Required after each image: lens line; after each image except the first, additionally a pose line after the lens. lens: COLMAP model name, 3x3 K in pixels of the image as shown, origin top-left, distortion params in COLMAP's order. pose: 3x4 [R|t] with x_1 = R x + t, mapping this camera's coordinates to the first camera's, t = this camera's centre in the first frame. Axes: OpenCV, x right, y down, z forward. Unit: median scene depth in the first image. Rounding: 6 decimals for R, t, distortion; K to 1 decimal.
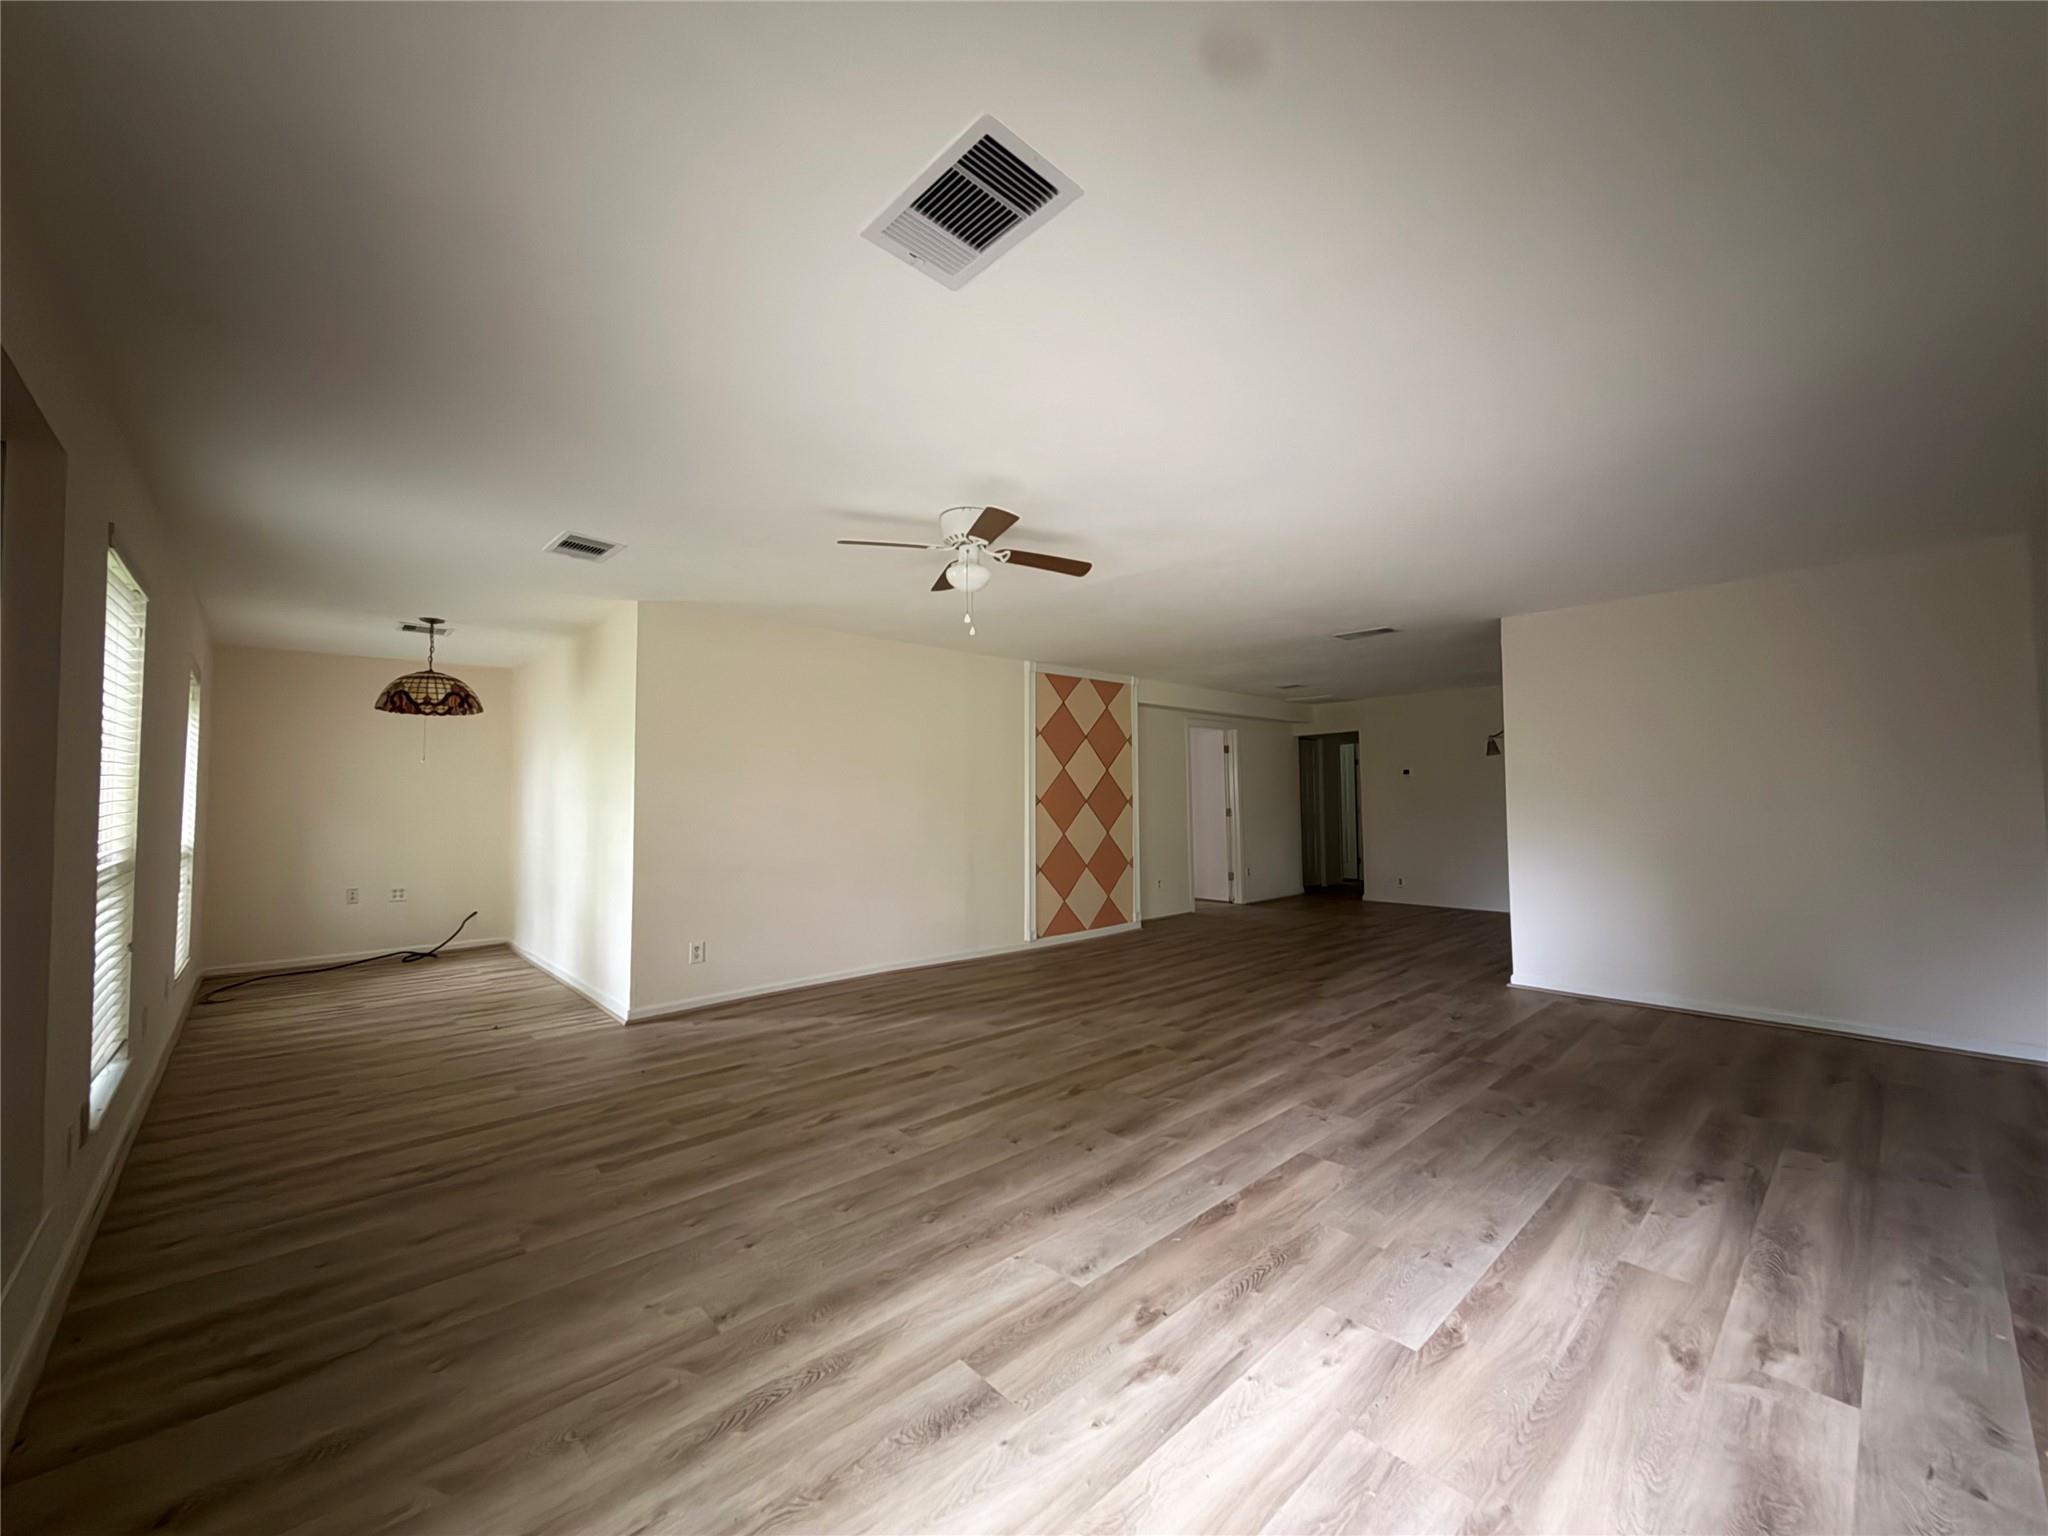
lens RADIAL K [[812.5, 0, 1017.2], [0, 812.5, 774.0], [0, 0, 1]] dist [0.001564, 0.000038]
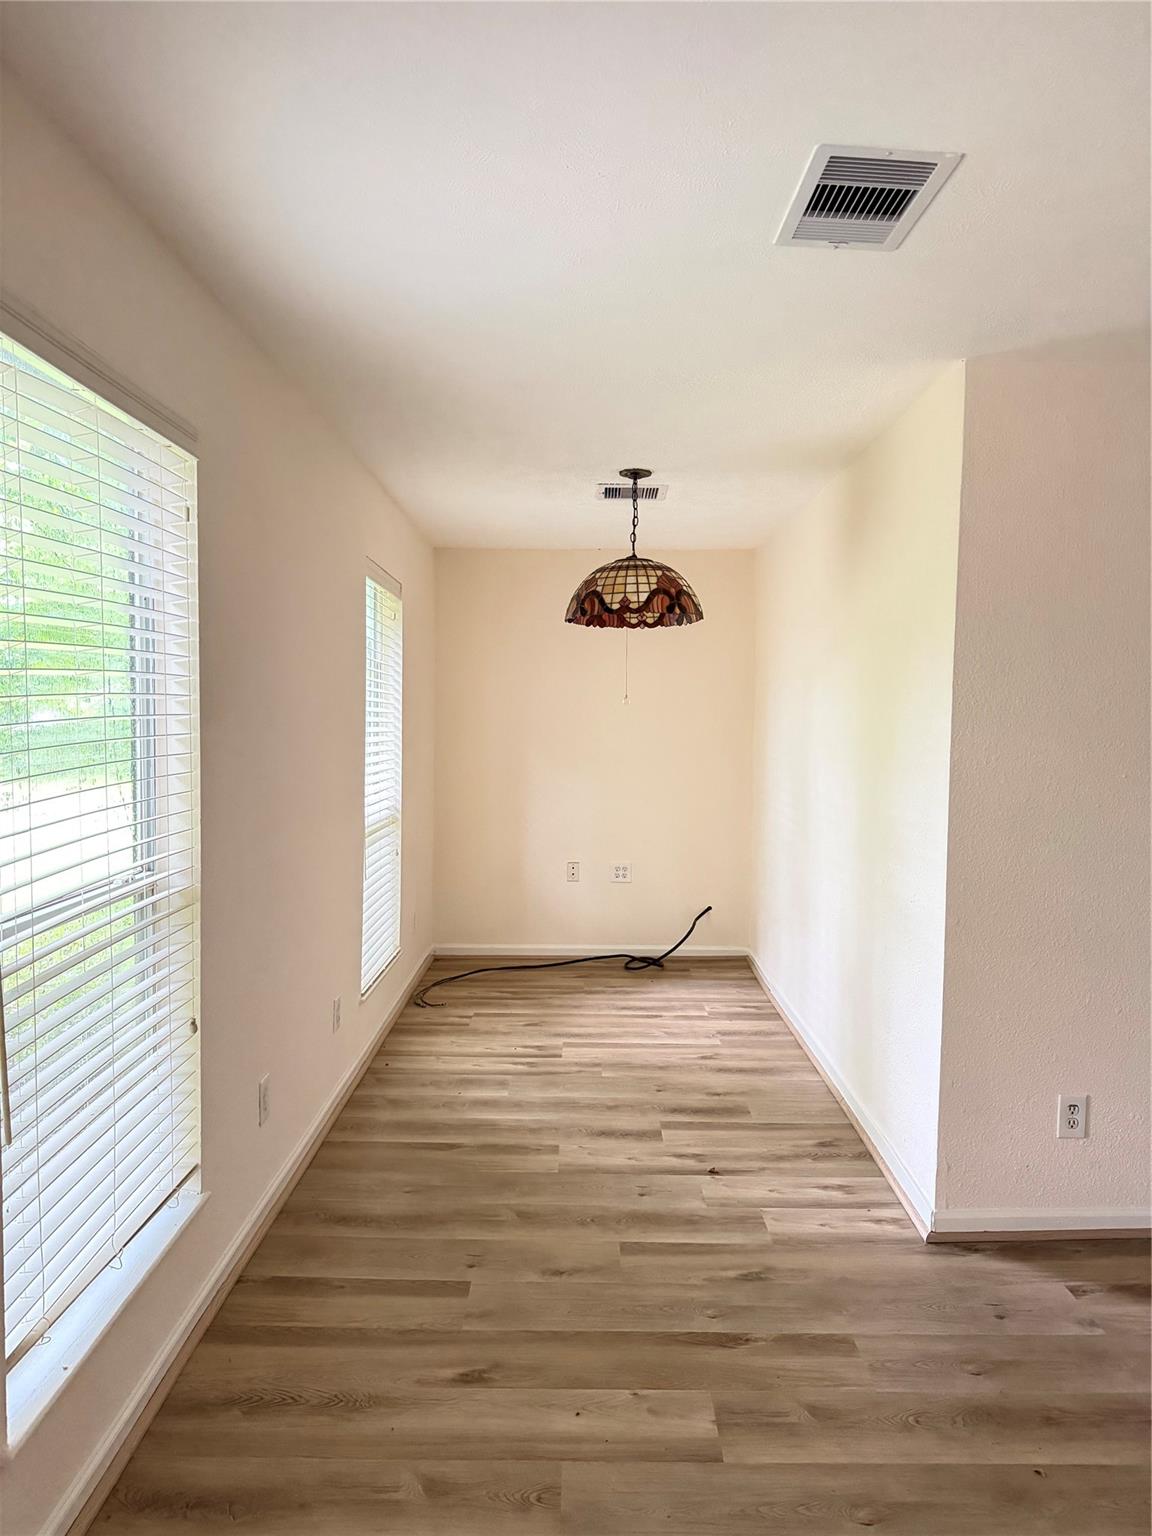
lens RADIAL K [[1081.0, 0, 576.0], [0, 1081.0, 768.0], [0, 0, 1]] dist [0.071870, -0.093410]
pose [[0.737050, 0.045733, -0.674289, -0.245632], [0.006903, 0.997146, 0.075176, -0.036859], [0.675803, -0.060063, 0.734631, 0.464755]]
